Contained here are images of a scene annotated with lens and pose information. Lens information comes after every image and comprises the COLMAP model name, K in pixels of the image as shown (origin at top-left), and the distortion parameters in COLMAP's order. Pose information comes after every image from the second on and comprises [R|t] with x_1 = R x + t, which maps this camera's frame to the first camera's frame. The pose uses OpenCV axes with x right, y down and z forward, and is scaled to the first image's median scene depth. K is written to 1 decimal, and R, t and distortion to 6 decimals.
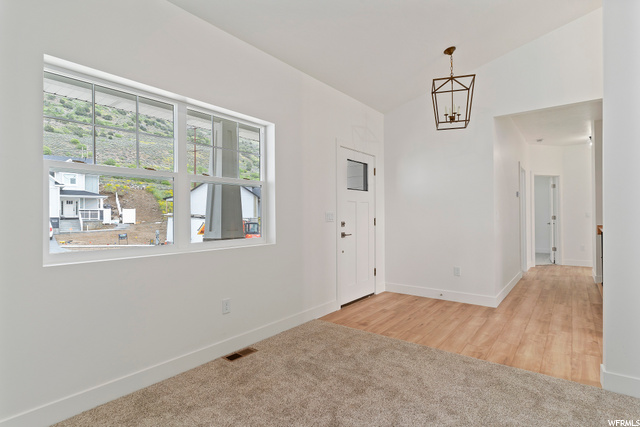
lens RADIAL K [[333.6, 0, 320.0], [0, 333.6, 214.7], [0, 0, 1]] dist [-0.007894, 0.005396]
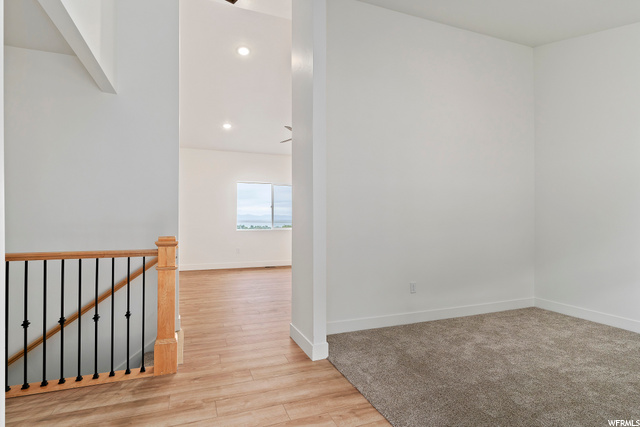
lens RADIAL K [[333.6, 0, 320.0], [0, 333.6, 215.0], [0, 0, 1]] dist [-0.007894, 0.005396]
pose [[-0.852339, 0.003465, 0.522978, 0.152156], [-0.002596, 0.999938, -0.010858, -0.007096], [-0.522983, -0.010612, -0.852277, 1.587361]]
